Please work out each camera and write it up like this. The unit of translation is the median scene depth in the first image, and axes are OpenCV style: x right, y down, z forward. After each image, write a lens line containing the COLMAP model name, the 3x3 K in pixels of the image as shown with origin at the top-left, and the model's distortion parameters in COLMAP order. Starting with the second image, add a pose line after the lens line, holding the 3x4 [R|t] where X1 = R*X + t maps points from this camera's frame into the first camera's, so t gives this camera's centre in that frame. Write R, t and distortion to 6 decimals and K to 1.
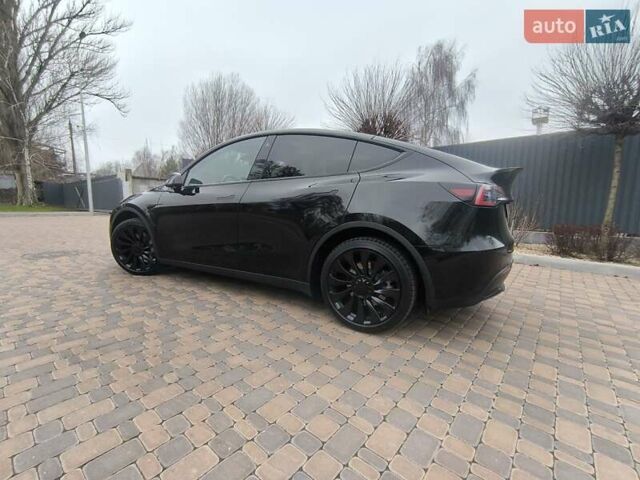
lens RADIAL K [[290.8, 0, 320.0], [0, 290.8, 242.0], [0, 0, 1]] dist [-0.025065, 0.017486]
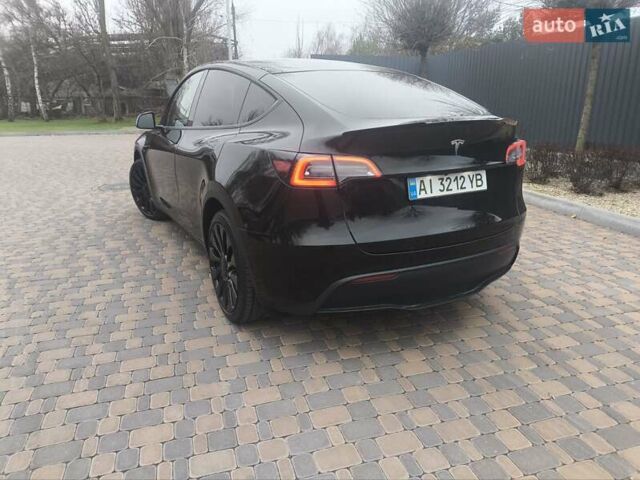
lens RADIAL K [[466.9, 0, 318.6], [0, 466.9, 226.2], [0, 0, 1]] dist [0.077210, -0.097631]
pose [[0.840857, 0.117533, -0.528343, 1.049298], [-0.051869, 0.989144, 0.137490, -0.160680], [0.538767, -0.088205, 0.837825, 0.005659]]
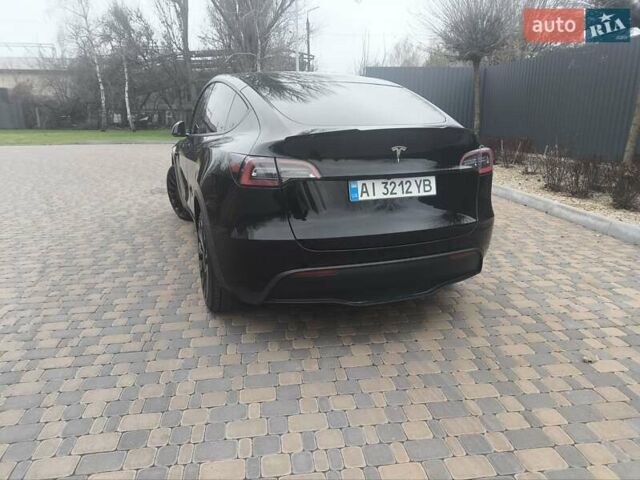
lens RADIAL K [[466.9, 0, 318.6], [0, 466.9, 226.2], [0, 0, 1]] dist [0.077210, -0.097631]
pose [[0.745554, 0.134269, -0.652779, 1.344289], [-0.070227, 0.989869, 0.123397, -0.159337], [0.662735, -0.046156, 0.747431, 0.108683]]
